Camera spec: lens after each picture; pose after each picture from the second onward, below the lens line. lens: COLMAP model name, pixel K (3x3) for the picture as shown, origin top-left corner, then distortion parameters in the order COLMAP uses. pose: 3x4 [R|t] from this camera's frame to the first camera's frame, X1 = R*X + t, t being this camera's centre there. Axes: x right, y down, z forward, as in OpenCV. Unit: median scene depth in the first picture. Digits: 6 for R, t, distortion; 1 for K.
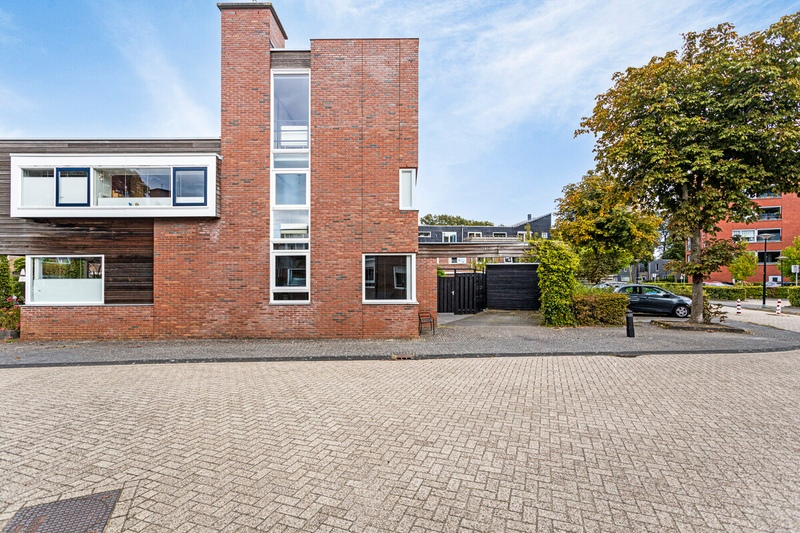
lens RADIAL K [[384.3, 0, 396.3], [0, 384.3, 279.9], [0, 0, 1]] dist [0.013315, -0.000698]
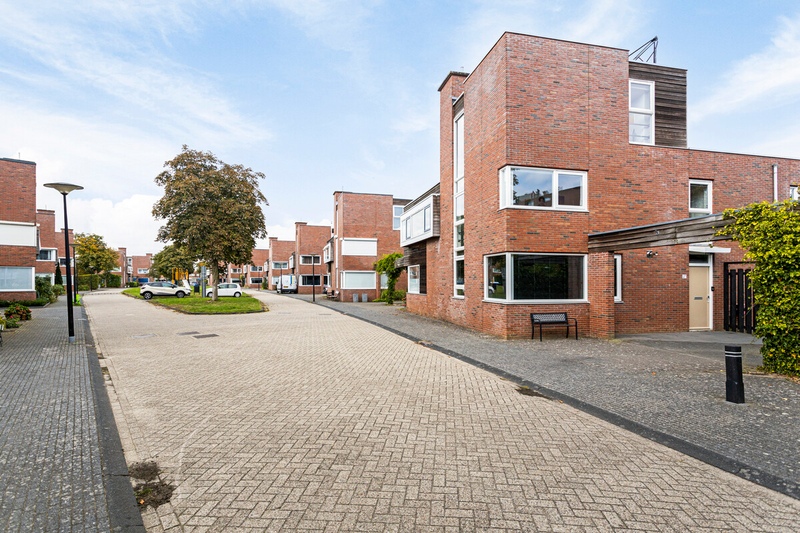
lens RADIAL K [[399.7, 0, 403.6], [0, 399.7, 279.9], [0, 0, 1]] dist [-0.013197, 0.005994]
pose [[0.266286, 0.002453, -0.963891, 0.943727], [-0.000608, 0.999997, 0.002377, -0.000889], [0.963894, -0.000047, 0.266287, 0.465283]]
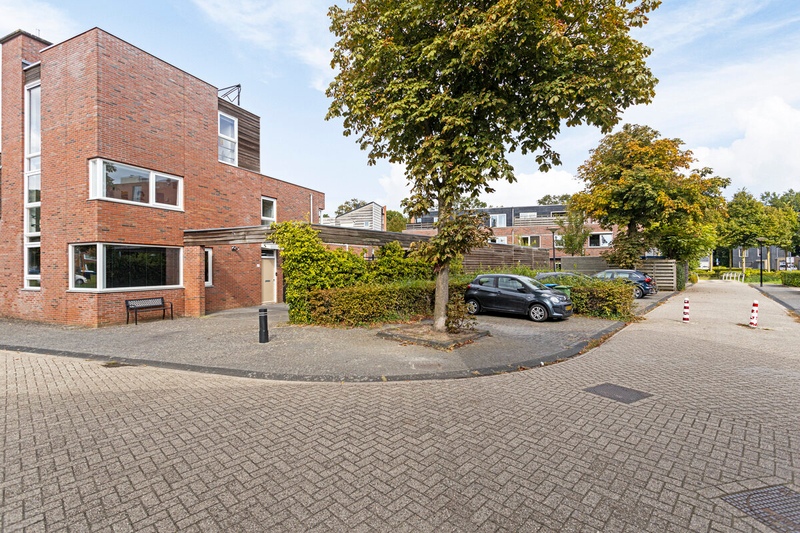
lens RADIAL K [[370.6, 0, 387.2], [0, 370.6, 262.2], [0, 0, 1]] dist [0.017313, -0.003152]
pose [[0.919754, -0.005686, -0.392454, 1.108034], [0.001673, 0.999943, -0.010568, -0.005463], [0.392492, 0.009063, 0.919711, 0.389605]]
